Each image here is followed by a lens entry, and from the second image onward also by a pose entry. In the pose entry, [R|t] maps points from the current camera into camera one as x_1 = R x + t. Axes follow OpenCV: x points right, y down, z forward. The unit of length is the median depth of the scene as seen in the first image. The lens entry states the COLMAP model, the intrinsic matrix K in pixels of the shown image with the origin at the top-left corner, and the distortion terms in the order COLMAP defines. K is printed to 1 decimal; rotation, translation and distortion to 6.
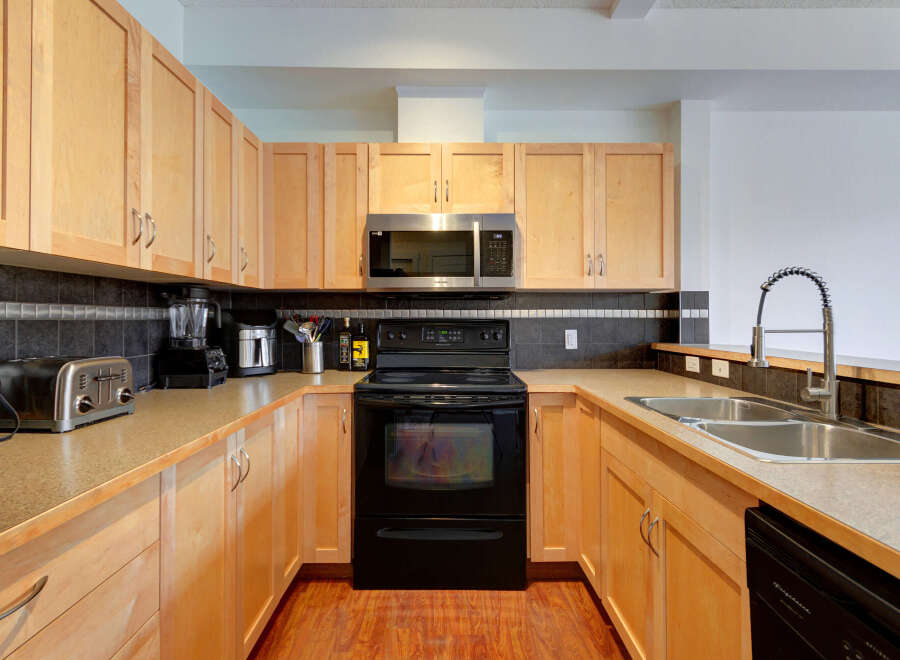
lens RADIAL K [[463.4, 0, 444.3], [0, 463.4, 314.1], [0, 0, 1]] dist [0.001943, 0.000011]
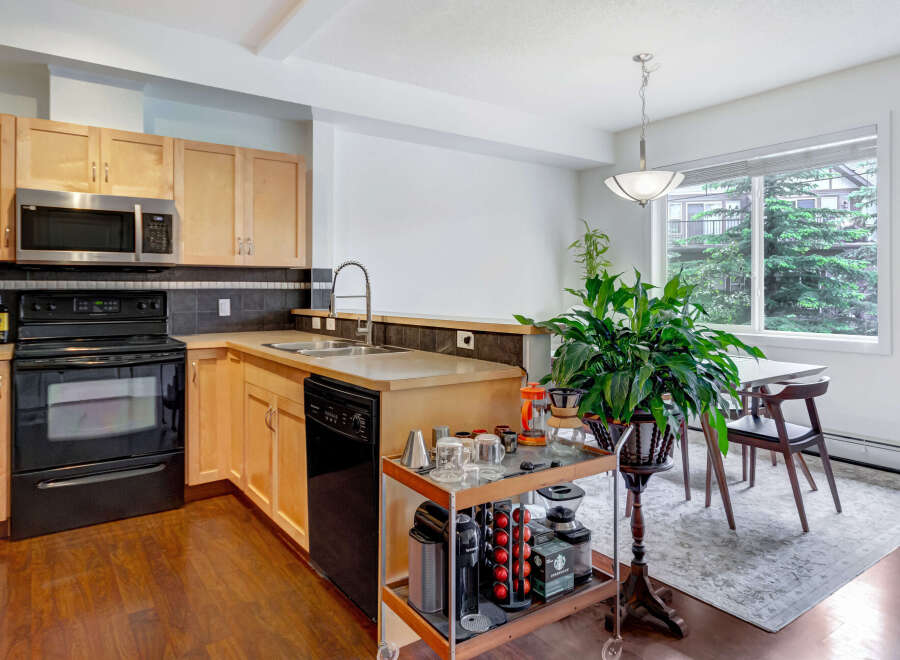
lens RADIAL K [[588.0, 0, 451.0], [0, 588.0, 286.5], [0, 0, 1]] dist [0.001661, 0.001128]
pose [[0.810824, 0.002128, 0.585286, -0.146776], [-0.005744, 0.999974, 0.004320, -0.008703], [-0.585262, -0.006865, 0.810815, -0.600053]]
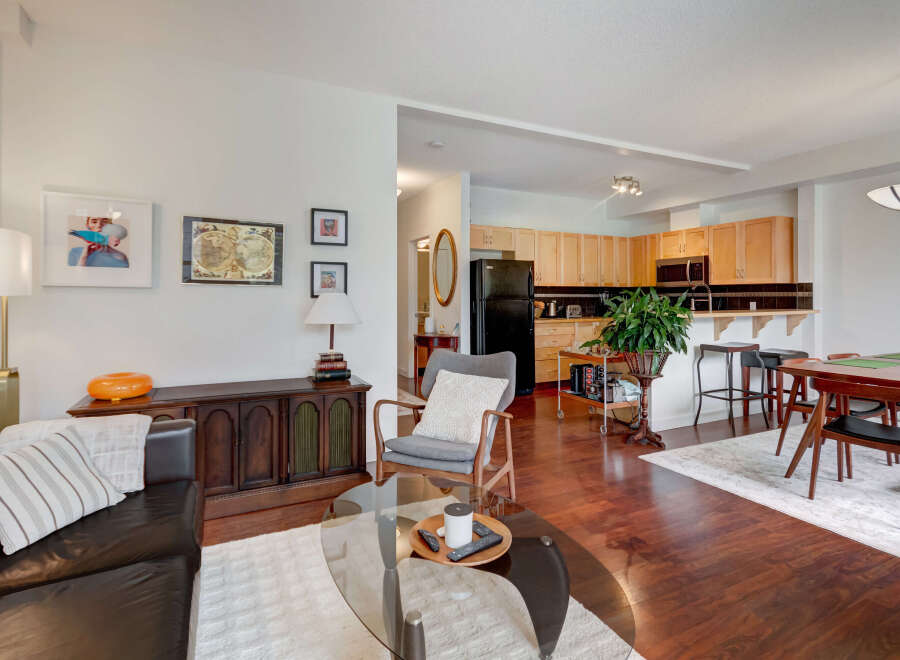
lens RADIAL K [[470.1, 0, 453.3], [0, 470.1, 296.0], [0, 0, 1]] dist [0.003557, 0.001040]
pose [[0.436366, -0.003161, -0.899764, 1.835550], [0.011183, 0.999936, 0.001910, -0.015042], [0.899700, -0.010895, 0.436373, -1.341612]]
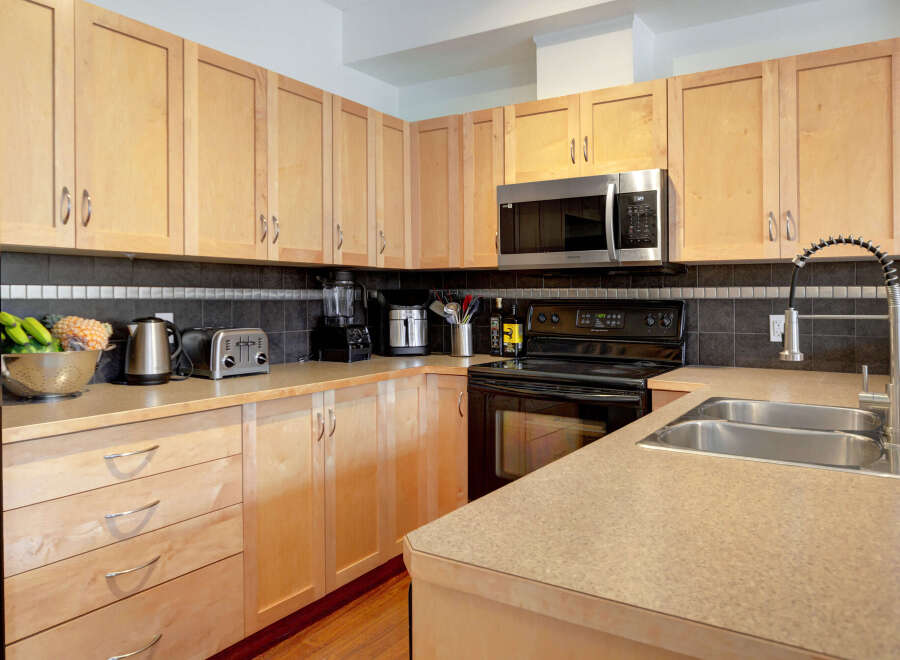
lens RADIAL K [[673.2, 0, 448.2], [0, 673.2, 297.3], [0, 0, 1]] dist [0.000956, -0.000556]
pose [[0.837836, 0.000244, -0.545922, 0.469583], [0.004880, 0.999957, 0.007936, -0.004778], [0.545900, -0.009313, 0.837798, -0.173283]]
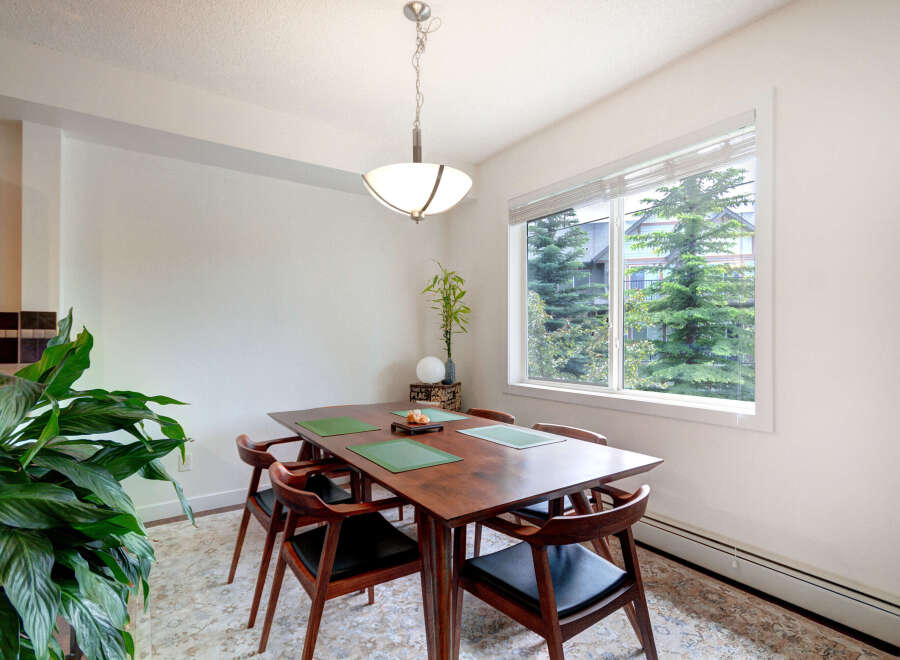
lens RADIAL K [[456.7, 0, 449.8], [0, 456.7, 336.3], [0, 0, 1]] dist [0.003554, 0.000462]
pose [[0.823791, 0.002742, 0.566887, 0.770512], [-0.006470, 0.999969, 0.004565, -0.006049], [-0.566856, -0.007428, 0.823783, -0.368411]]
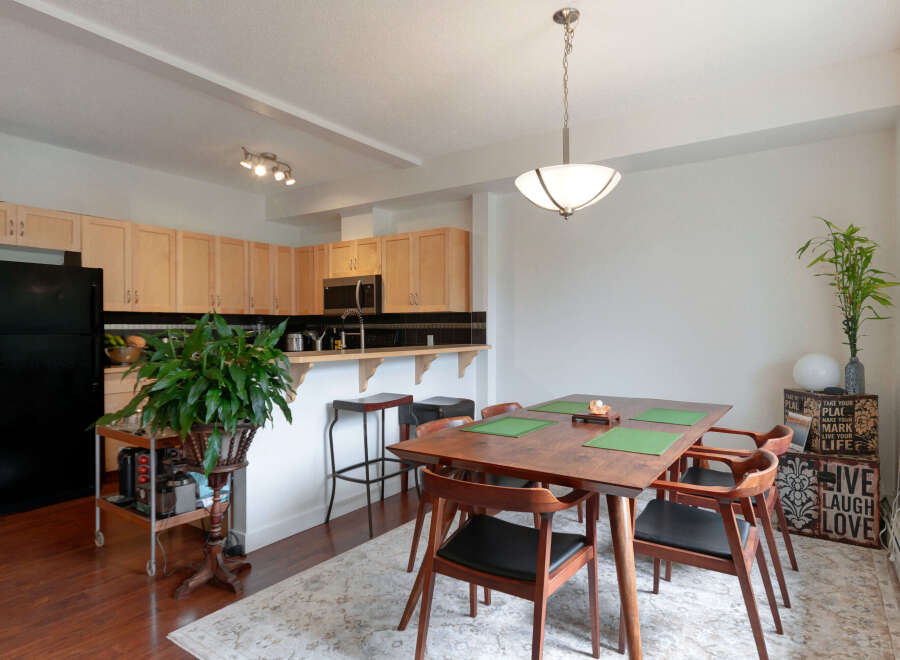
lens RADIAL K [[529.0, 0, 450.0], [0, 529.0, 330.0], [0, 0, 1]] dist [0.001332, 0.000116]
pose [[0.817639, -0.000153, -0.575731, 1.640597], [0.008625, 0.999891, 0.011984, -0.009015], [0.575667, -0.014764, 0.817551, -0.616561]]
